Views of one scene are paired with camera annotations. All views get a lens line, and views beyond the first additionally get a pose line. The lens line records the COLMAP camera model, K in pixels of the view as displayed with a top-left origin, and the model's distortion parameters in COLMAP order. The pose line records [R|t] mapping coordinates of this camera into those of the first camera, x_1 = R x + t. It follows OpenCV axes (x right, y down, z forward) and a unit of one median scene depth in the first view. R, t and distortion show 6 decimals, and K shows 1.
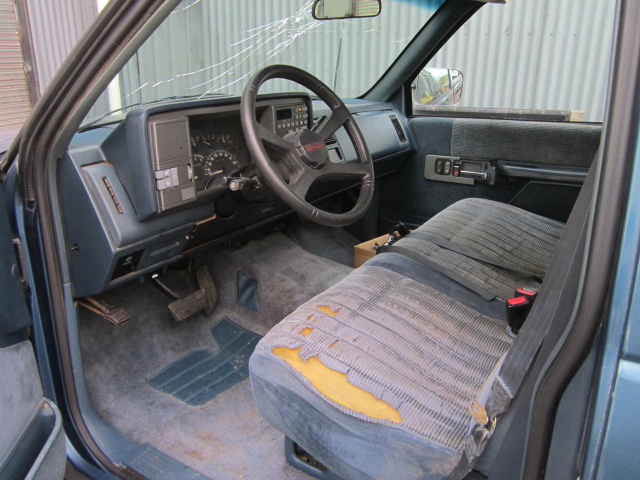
lens RADIAL K [[530.7, 0, 319.5], [0, 530.7, 240.7], [0, 0, 1]] dist [-0.047905, 0.022220]
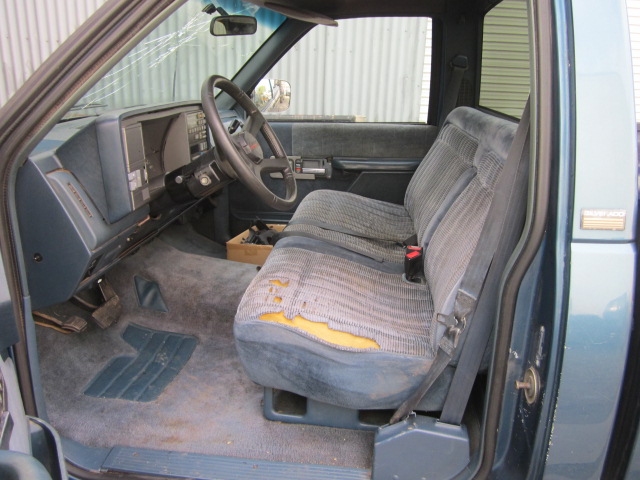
lens RADIAL K [[530.7, 0, 323.7], [0, 530.7, 238.4], [0, 0, 1]] dist [-0.047905, 0.022220]
pose [[0.898690, -0.115257, 0.423170, -0.335560], [0.125344, 0.992105, 0.004022, 0.034901], [-0.420293, 0.049427, 0.906041, -0.098299]]
